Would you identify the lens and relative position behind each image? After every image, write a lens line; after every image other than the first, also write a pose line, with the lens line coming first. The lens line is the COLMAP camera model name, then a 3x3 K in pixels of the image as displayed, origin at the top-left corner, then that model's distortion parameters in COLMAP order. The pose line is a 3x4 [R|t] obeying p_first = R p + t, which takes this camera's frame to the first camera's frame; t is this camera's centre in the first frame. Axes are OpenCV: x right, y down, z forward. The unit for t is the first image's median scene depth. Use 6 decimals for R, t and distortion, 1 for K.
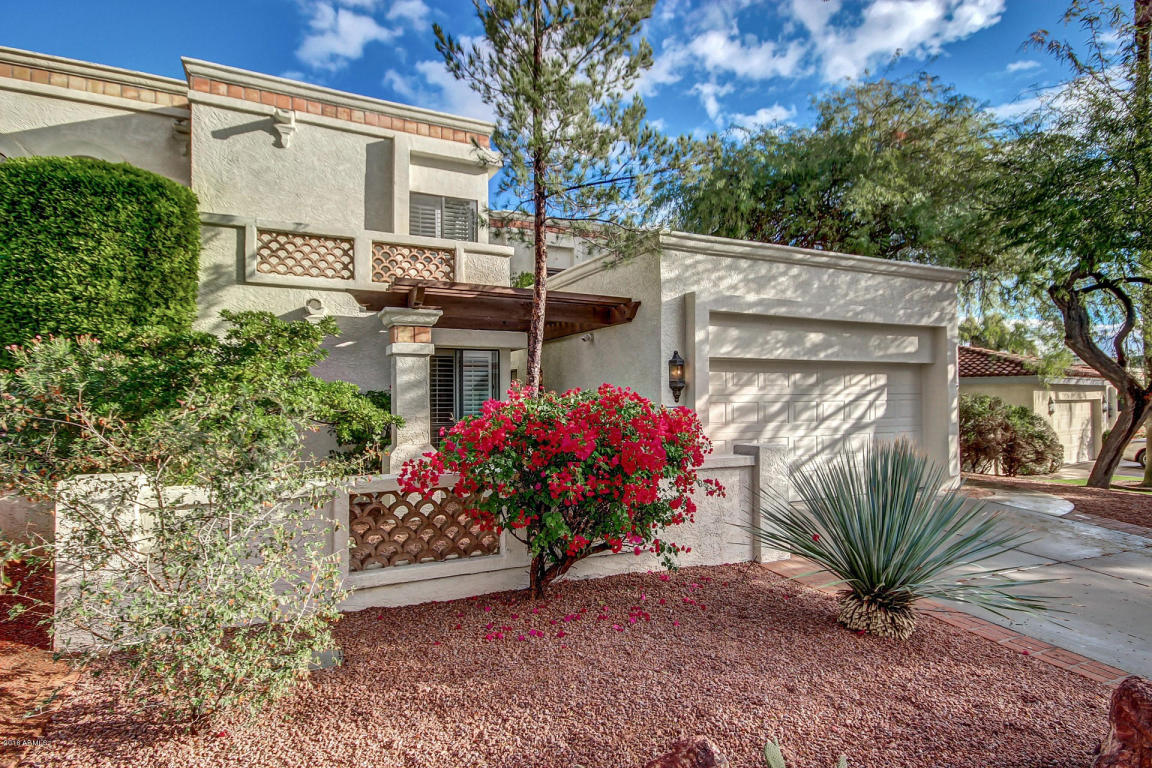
lens RADIAL K [[594.2, 0, 579.9], [0, 594.2, 393.8], [0, 0, 1]] dist [0.005670, 0.000323]
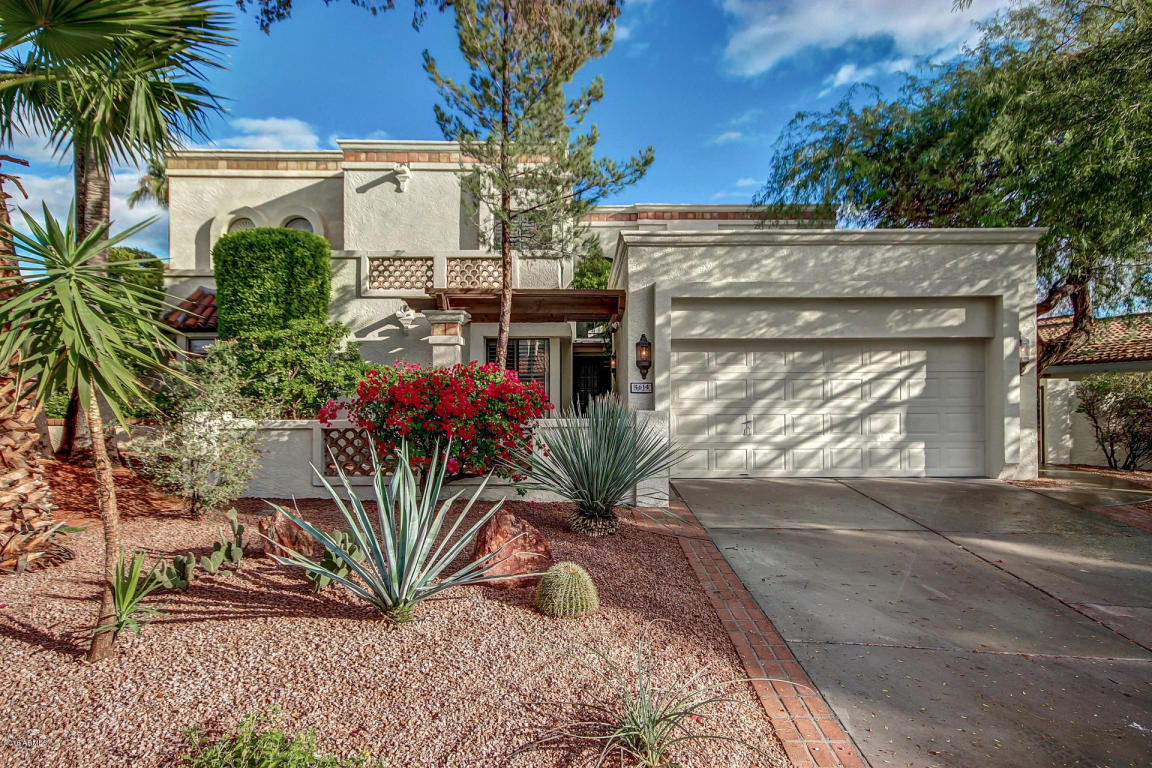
lens RADIAL K [[669.3, 0, 582.0], [0, 669.3, 393.6], [0, 0, 1]] dist [0.012688, 0.003177]
pose [[0.901572, 0.003123, -0.432618, 0.546540], [0.000837, 0.999959, 0.008962, 0.027317], [0.432628, -0.008442, 0.901533, -0.196025]]
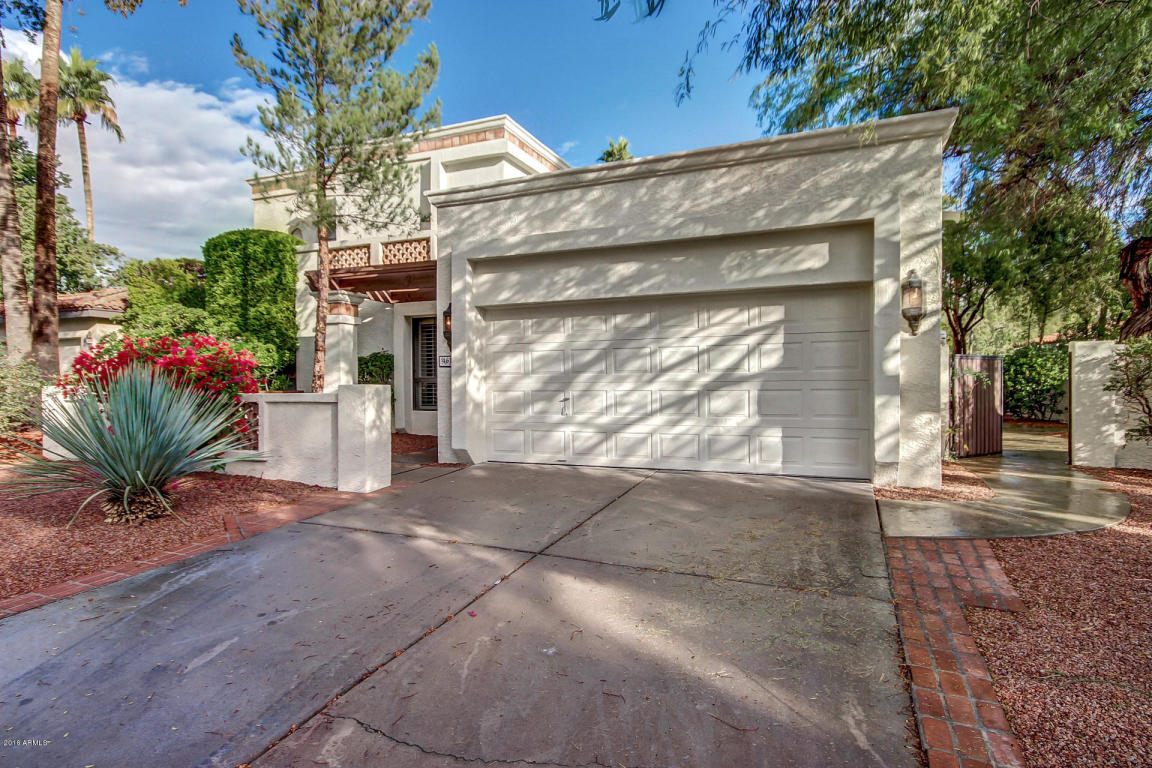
lens RADIAL K [[594.2, 0, 584.0], [0, 594.2, 385.1], [0, 0, 1]] dist [0.005670, 0.000323]
pose [[0.667343, 0.009189, -0.744694, 0.979892], [0.009462, 0.999739, 0.020815, 0.047724], [0.744690, -0.020937, 0.667082, 0.414824]]
